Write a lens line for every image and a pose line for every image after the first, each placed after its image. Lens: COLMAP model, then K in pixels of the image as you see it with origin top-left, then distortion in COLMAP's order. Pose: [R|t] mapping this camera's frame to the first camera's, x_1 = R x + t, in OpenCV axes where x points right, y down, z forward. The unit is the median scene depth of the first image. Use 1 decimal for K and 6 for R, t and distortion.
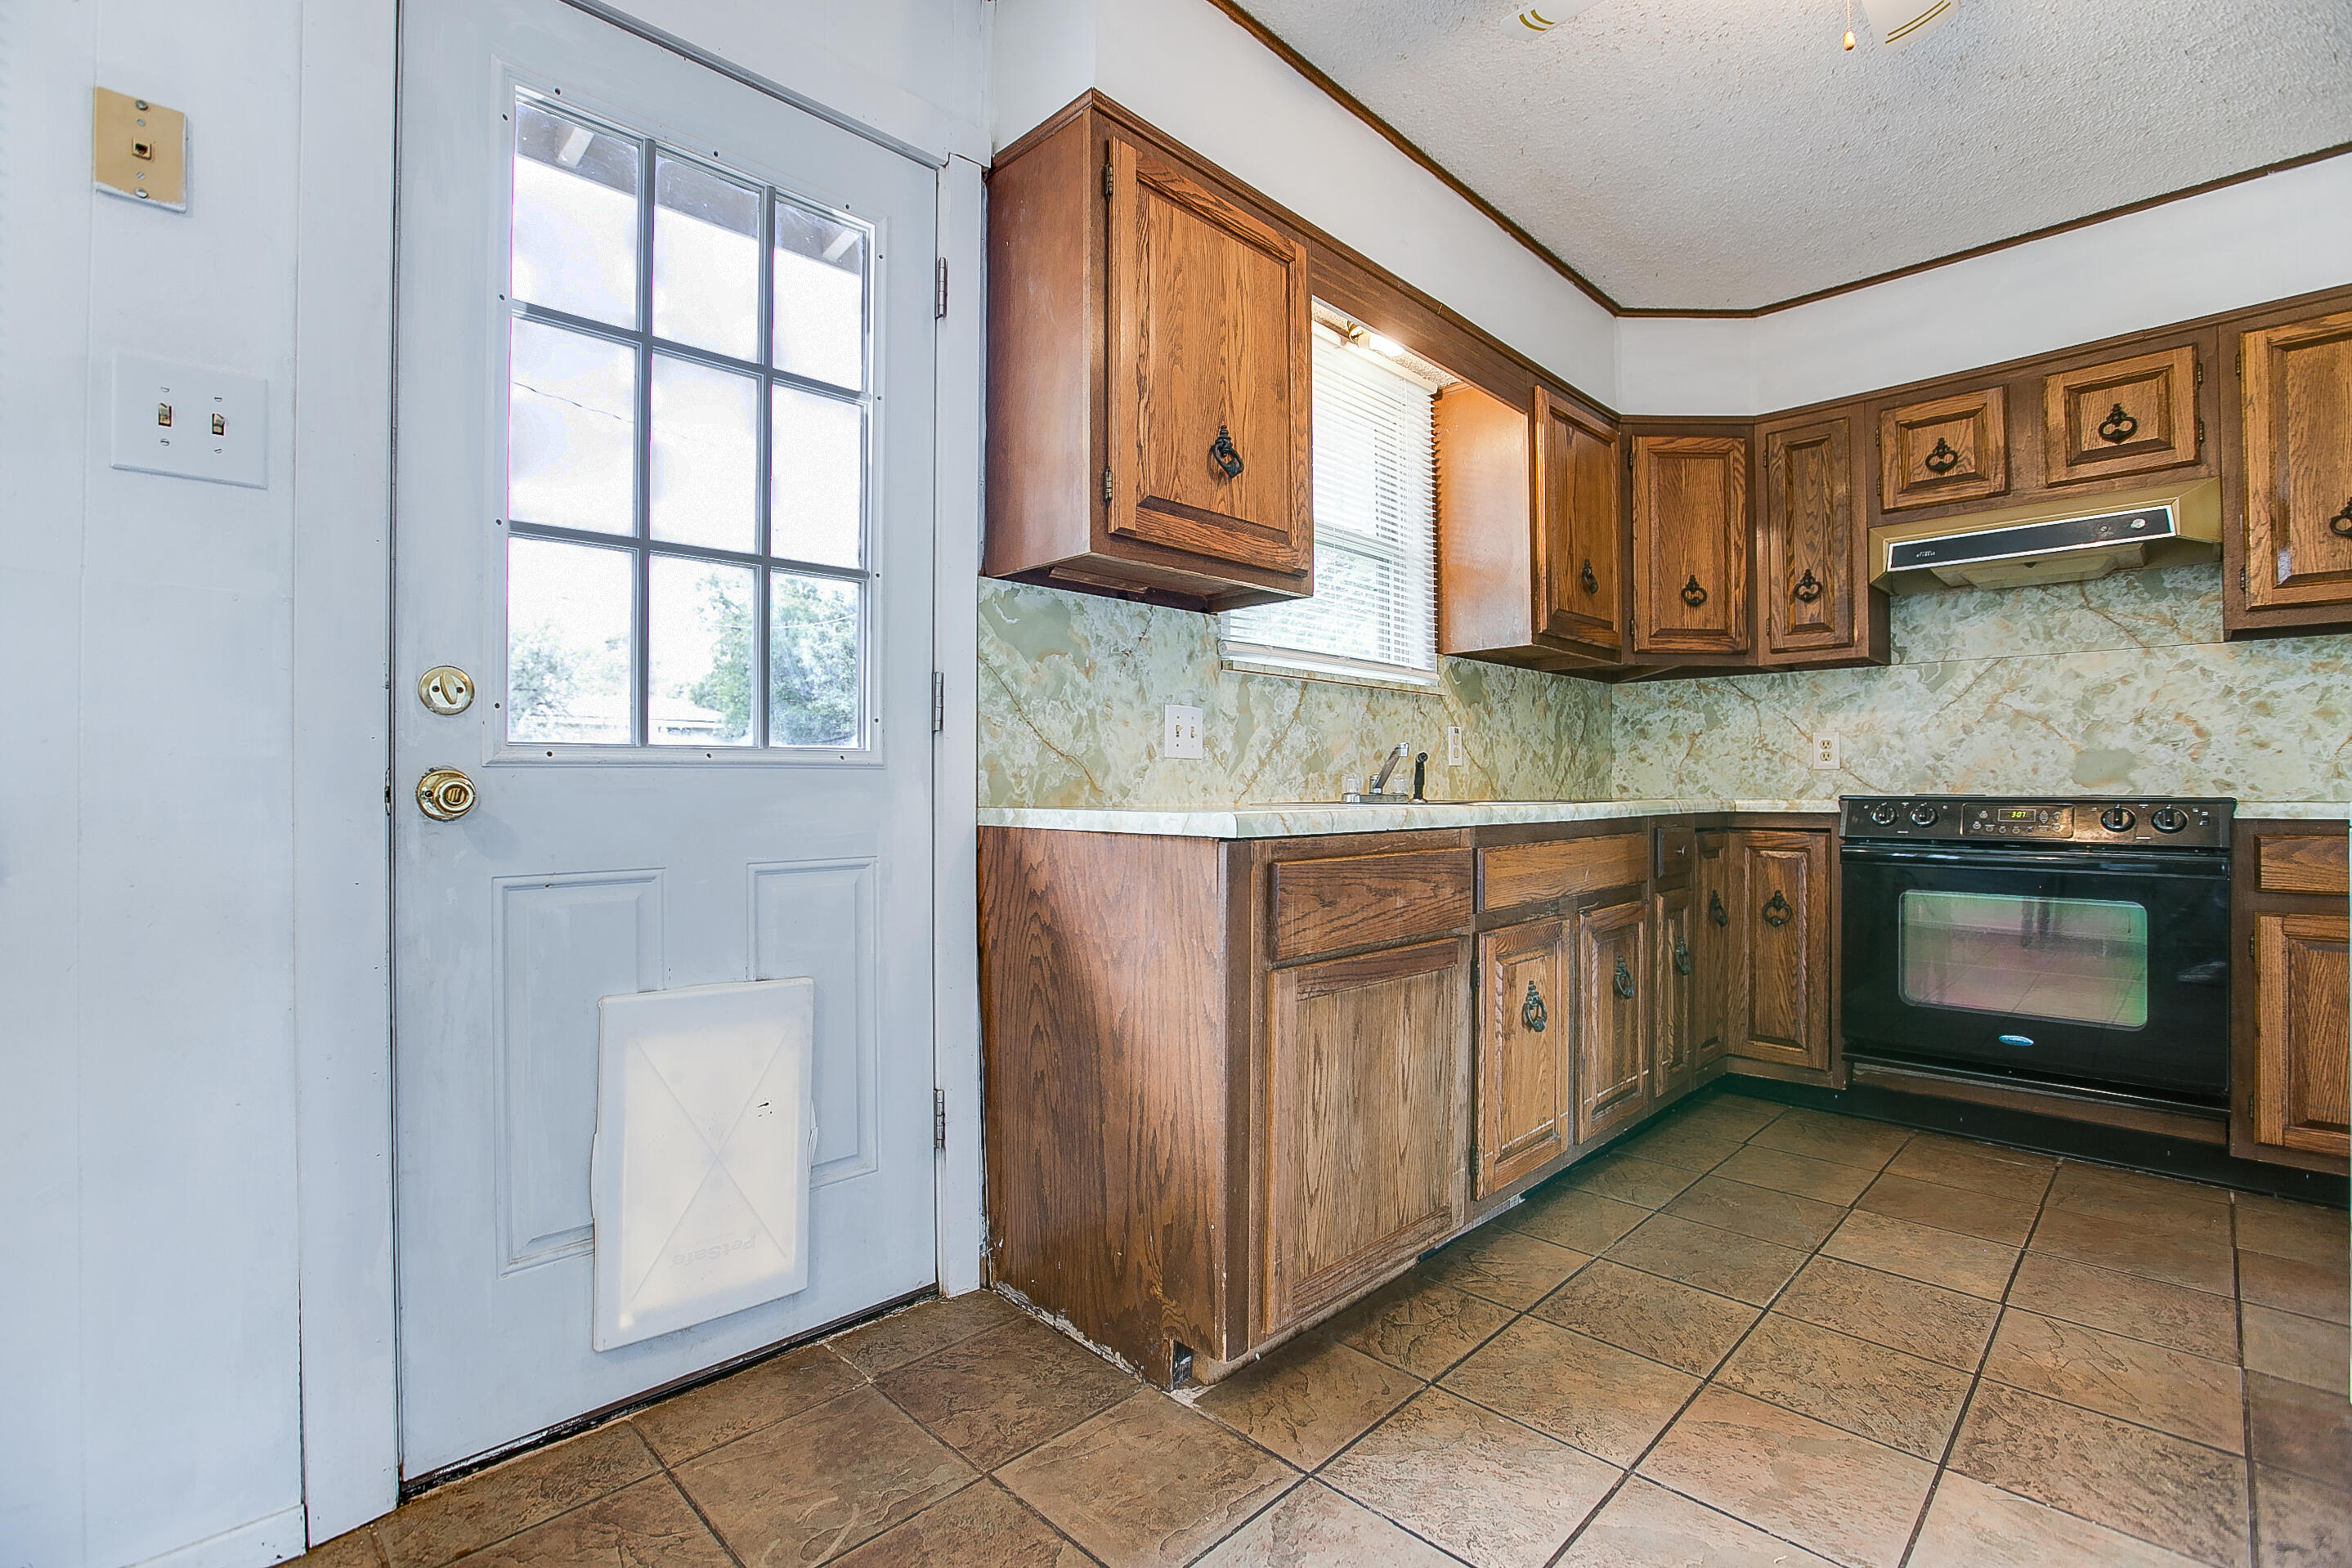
lens RADIAL K [[1061.7, 0, 1170.0], [0, 1061.7, 779.4], [0, 0, 1]] dist [-0.052675, 0.017616]
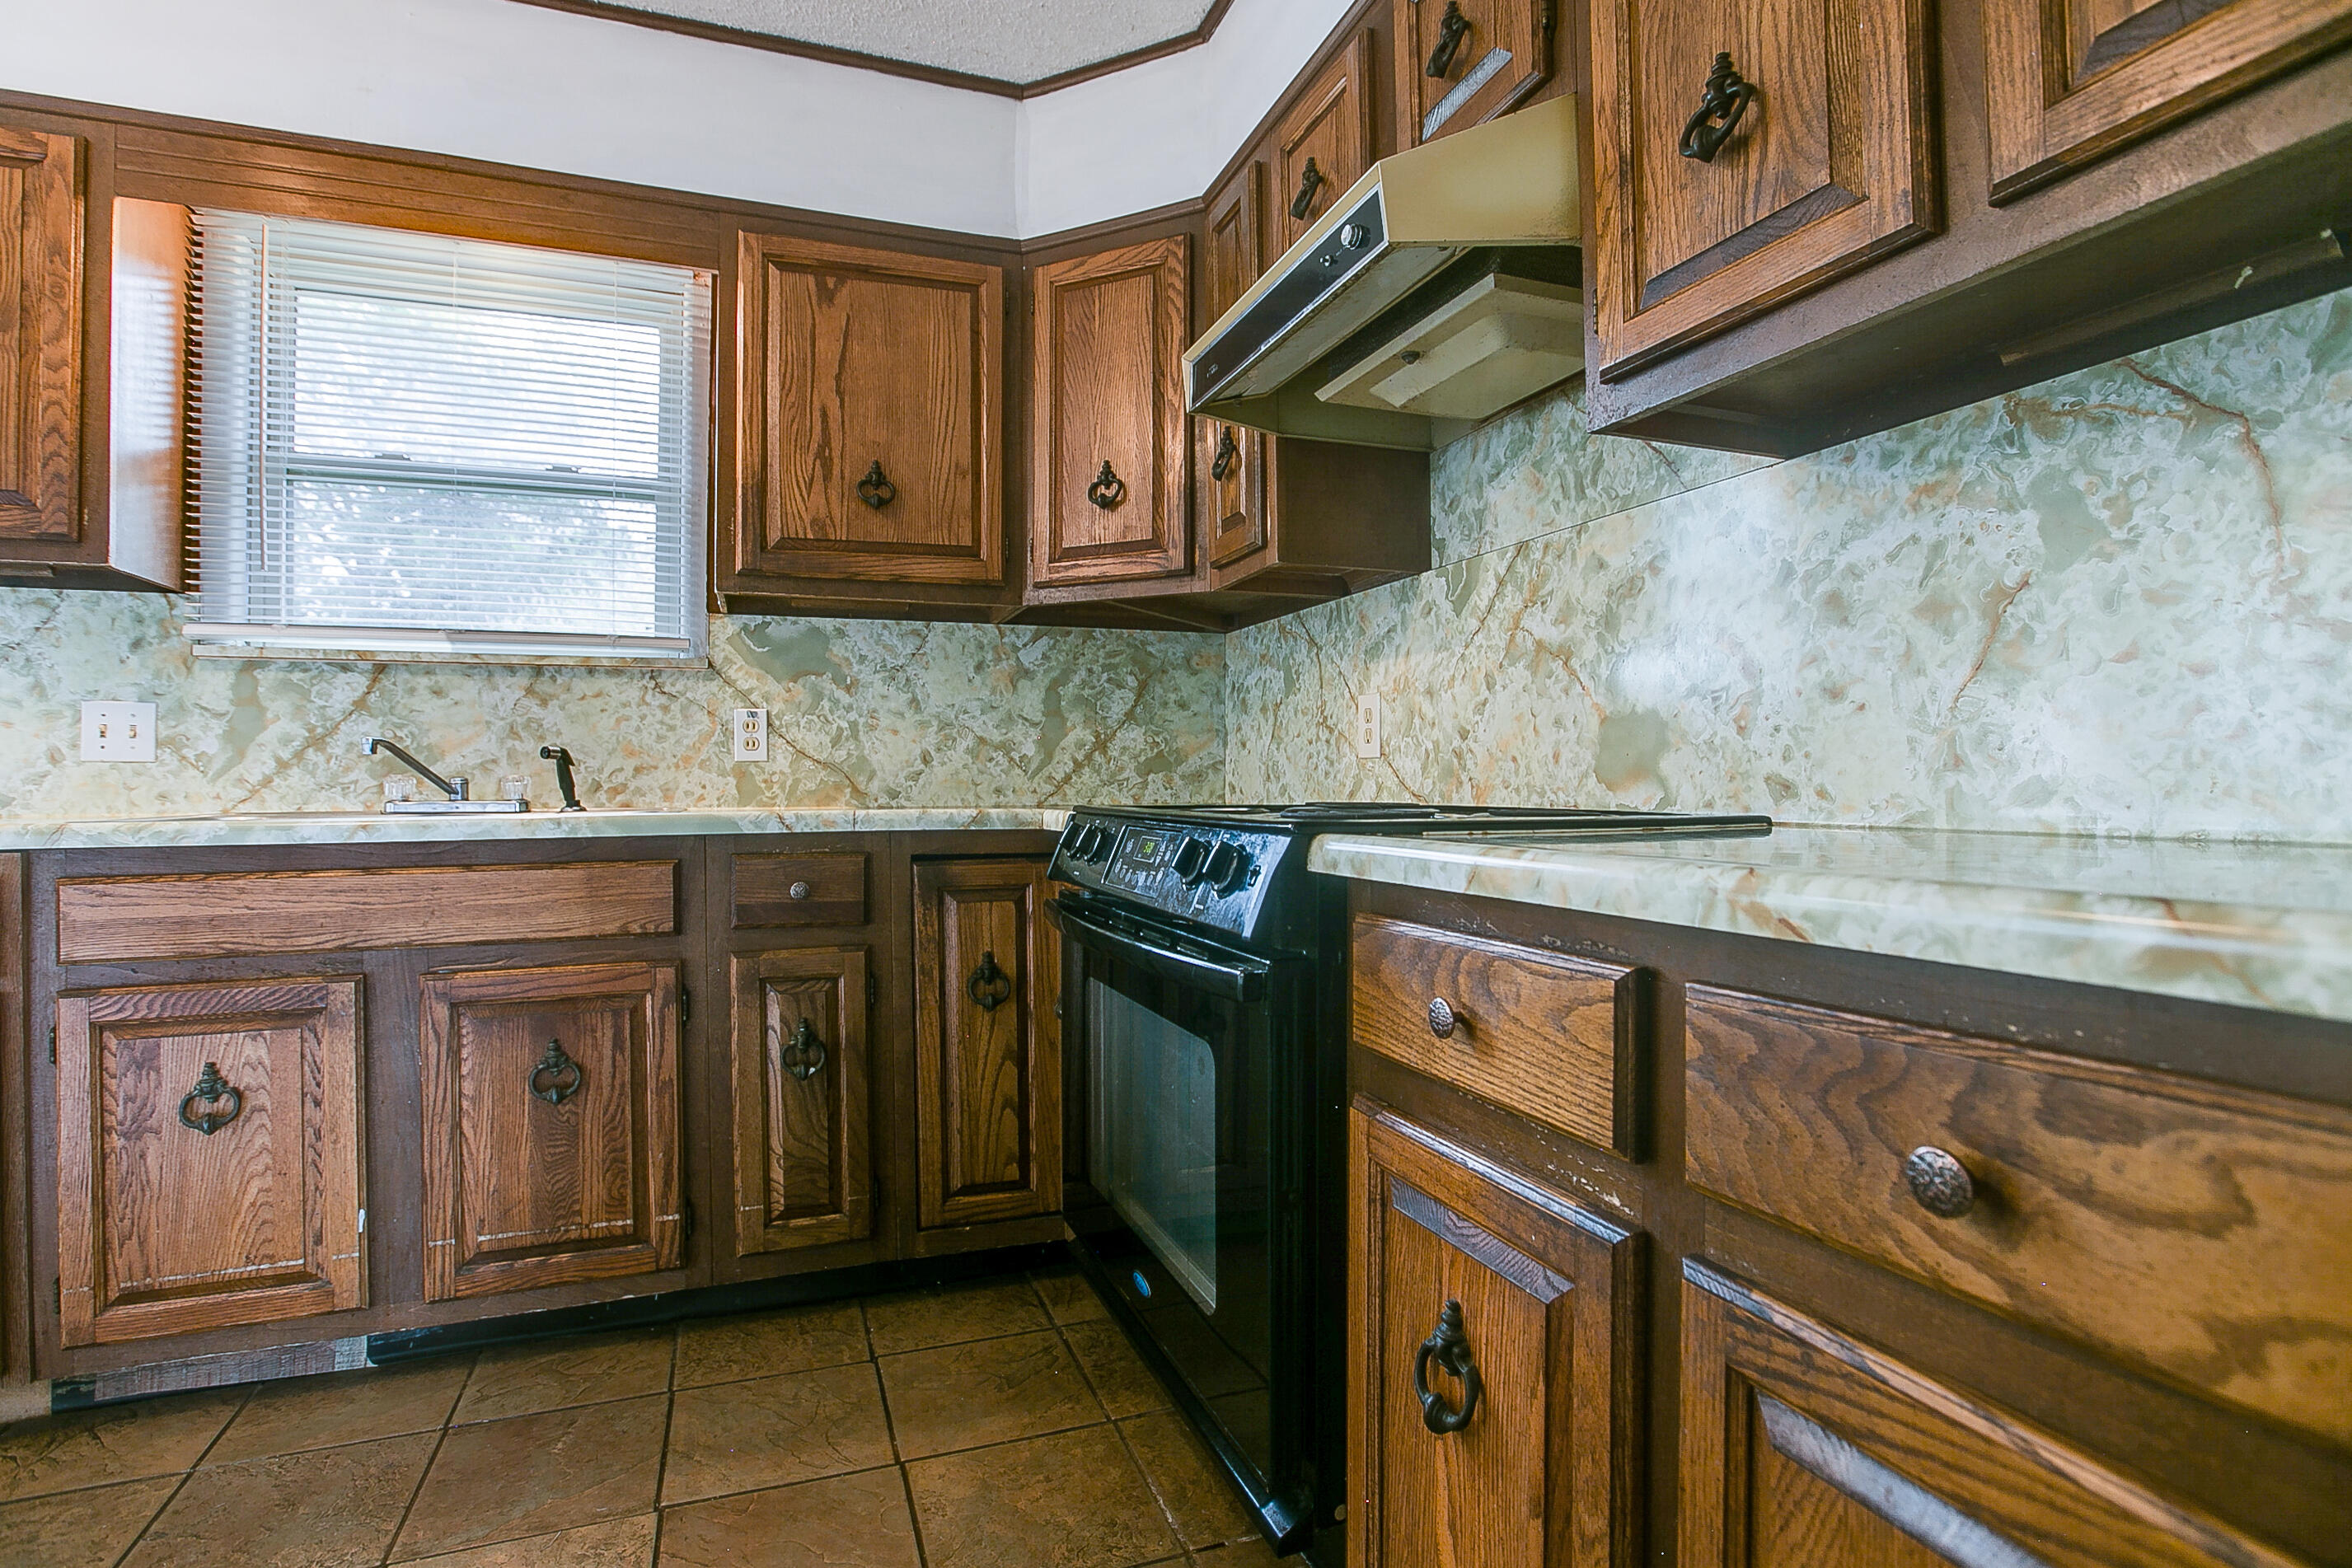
lens RADIAL K [[1129.5, 0, 1180.3], [0, 1129.5, 769.3], [0, 0, 1]] dist [-0.072769, 0.025552]
pose [[0.912900, -0.008999, -0.408083, 1.109190], [0.009177, 0.999957, -0.001521, -0.004123], [0.408079, -0.002356, 0.912944, 0.518913]]
